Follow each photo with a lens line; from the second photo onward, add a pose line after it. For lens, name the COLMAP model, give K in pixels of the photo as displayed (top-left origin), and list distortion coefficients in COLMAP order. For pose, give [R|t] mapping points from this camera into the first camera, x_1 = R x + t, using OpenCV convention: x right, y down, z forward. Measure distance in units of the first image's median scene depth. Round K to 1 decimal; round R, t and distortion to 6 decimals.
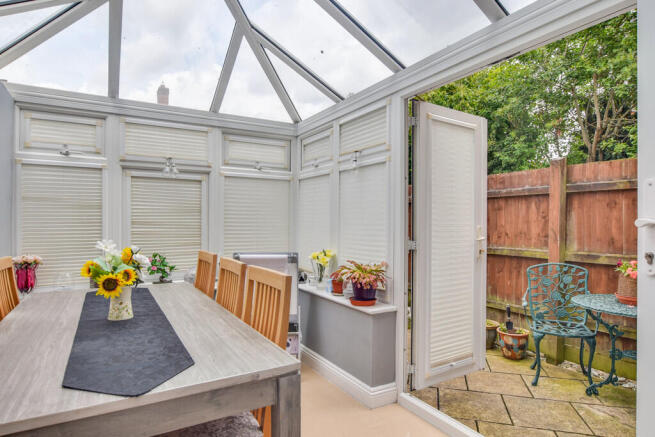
lens RADIAL K [[371.2, 0, 327.5], [0, 371.2, 218.5], [0, 0, 1]] dist [-0.011579, -0.000857]
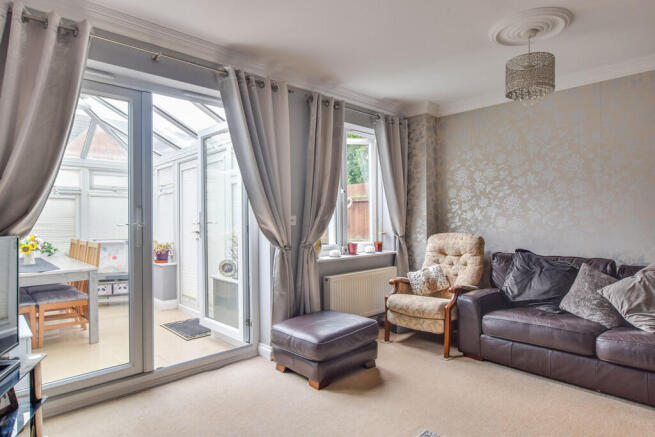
lens RADIAL K [[371.2, 0, 327.5], [0, 371.2, 218.5], [0, 0, 1]] dist [-0.011579, -0.000857]
pose [[0.973904, -0.011192, 0.226683, 0.479661], [0.011292, 0.999936, 0.000855, -0.003119], [-0.226678, 0.001728, 0.973968, -1.082392]]
